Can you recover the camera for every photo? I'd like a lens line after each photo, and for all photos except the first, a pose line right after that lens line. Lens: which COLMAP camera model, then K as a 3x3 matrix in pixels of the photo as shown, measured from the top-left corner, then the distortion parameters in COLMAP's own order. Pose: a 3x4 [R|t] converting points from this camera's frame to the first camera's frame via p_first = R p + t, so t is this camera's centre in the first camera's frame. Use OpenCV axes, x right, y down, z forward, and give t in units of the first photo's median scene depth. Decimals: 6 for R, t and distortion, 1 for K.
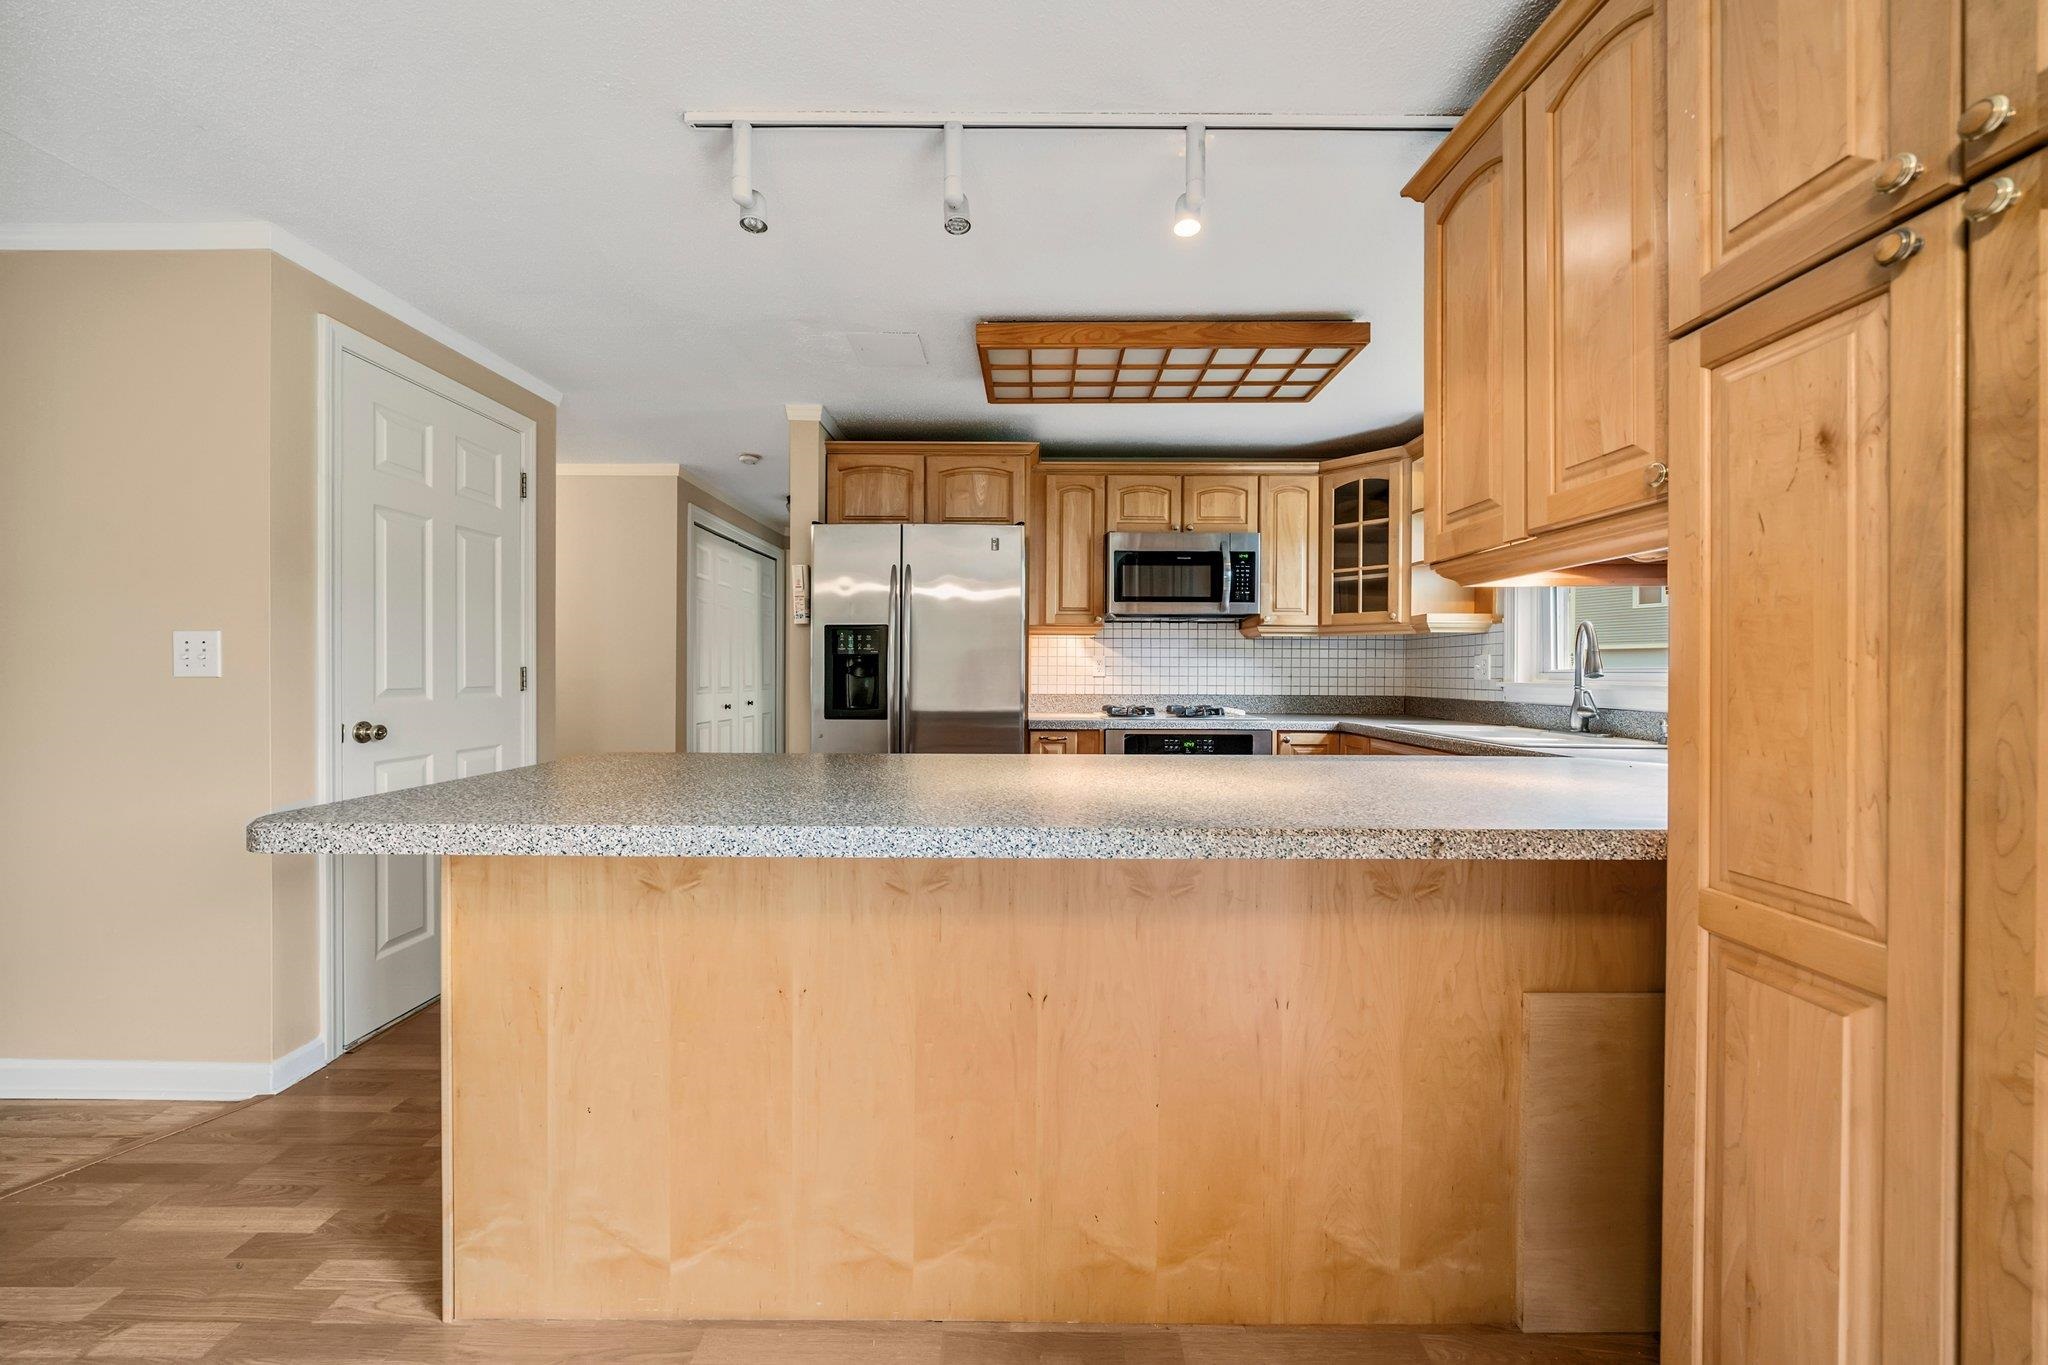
lens RADIAL K [[722.9, 0, 1023.3], [0, 722.9, 678.3], [0, 0, 1]] dist [-0.006152, 0.000513]
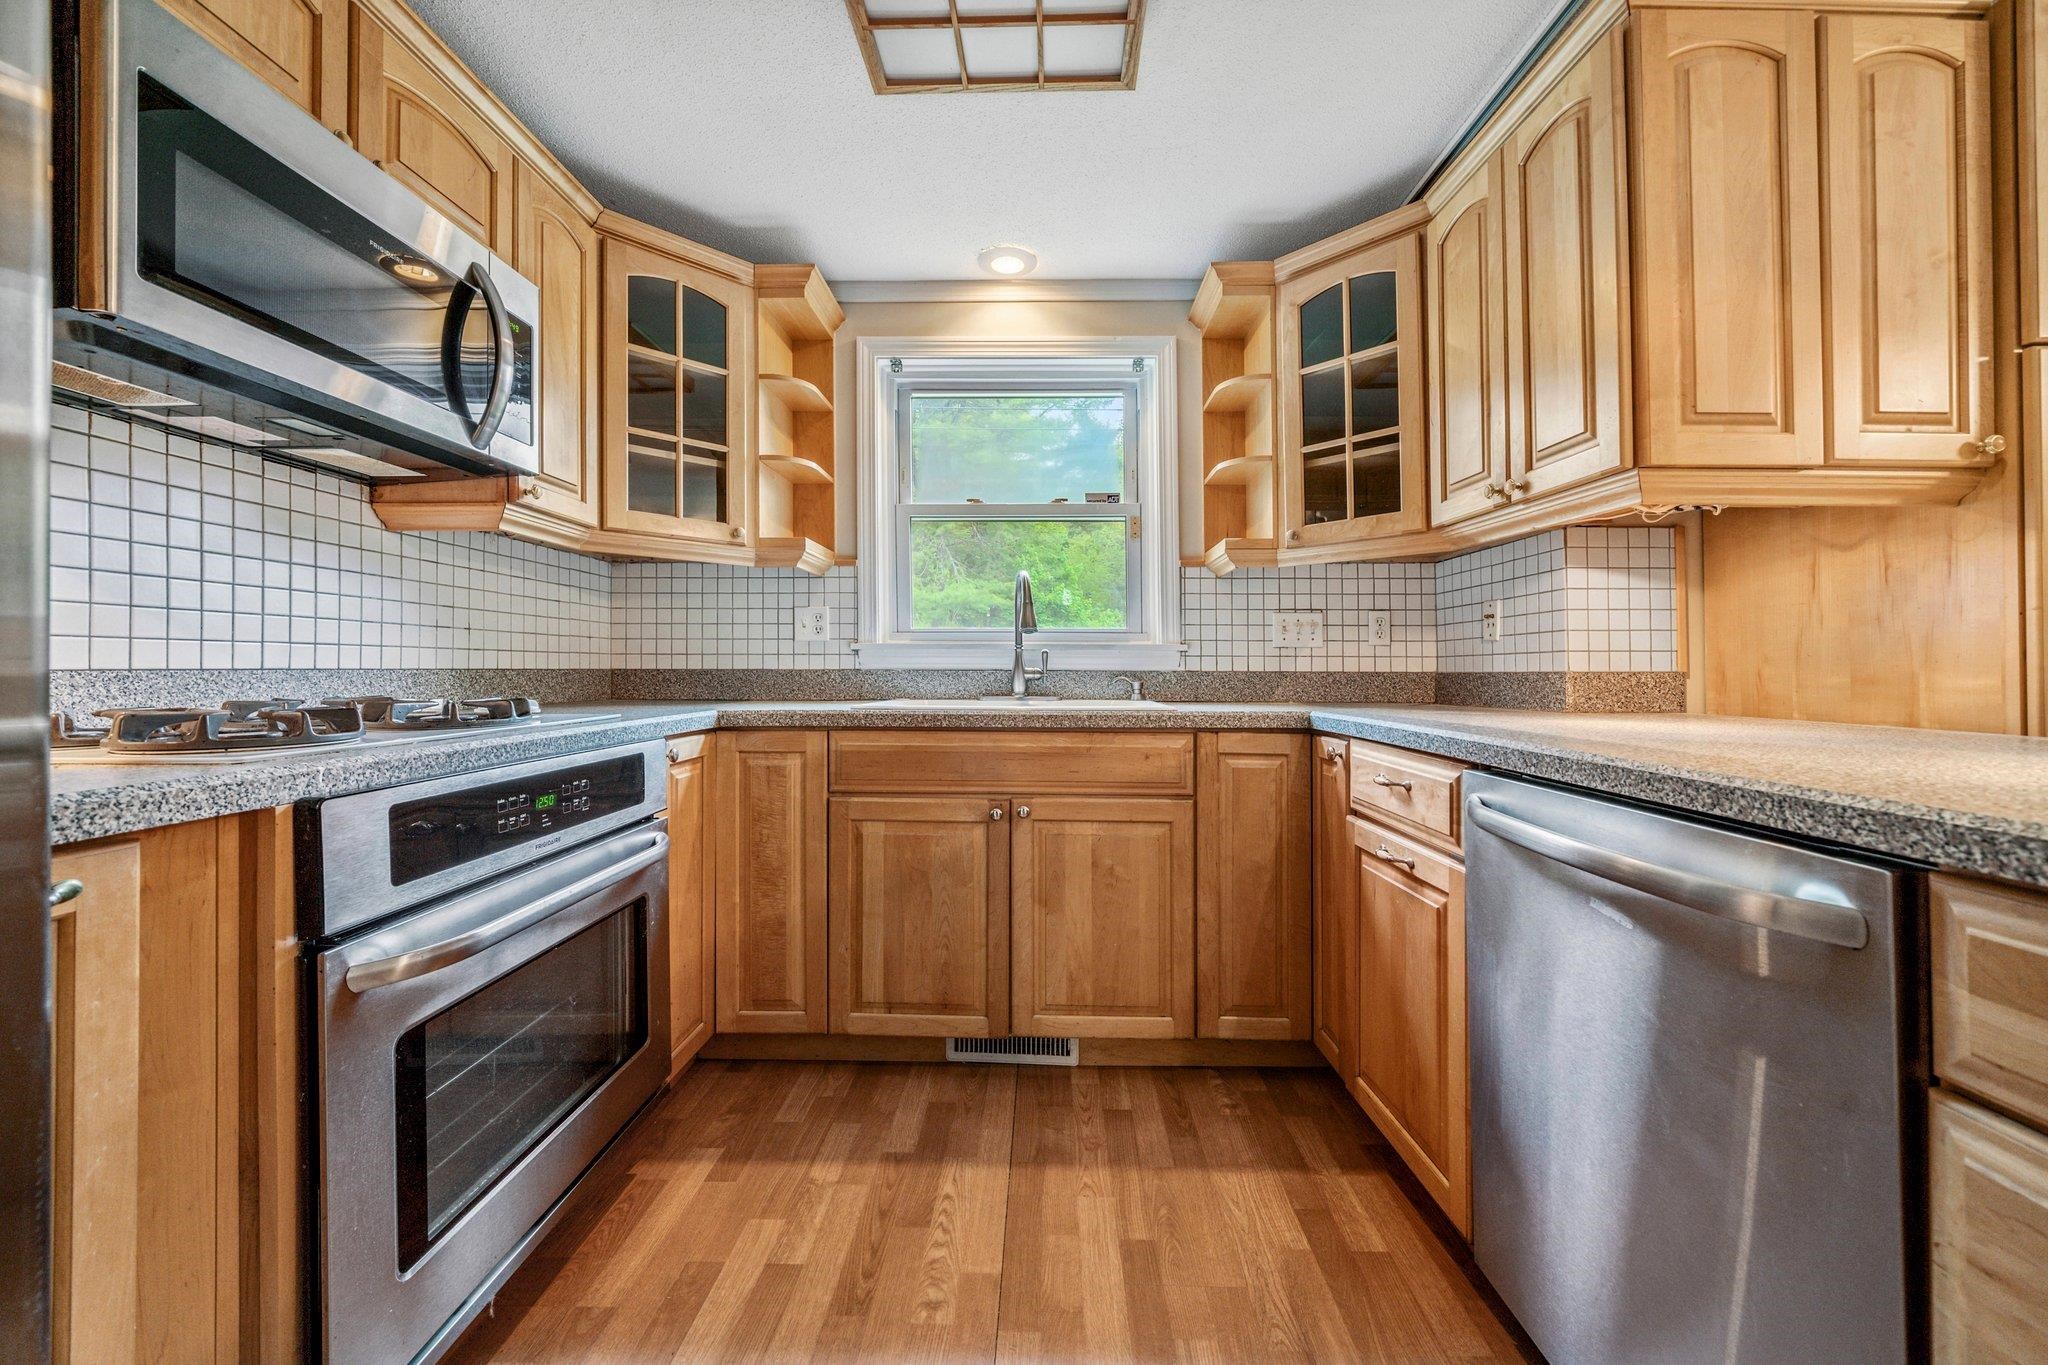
lens RADIAL K [[790.2, 0, 1023.7], [0, 790.2, 664.8], [0, 0, 1]] dist [0.002449, -0.000232]
pose [[0.005041, 0.001930, 0.999985, -0.146114], [0.004441, 0.999988, -0.001953, 0.025815], [-0.999977, 0.004450, 0.005032, 0.697191]]
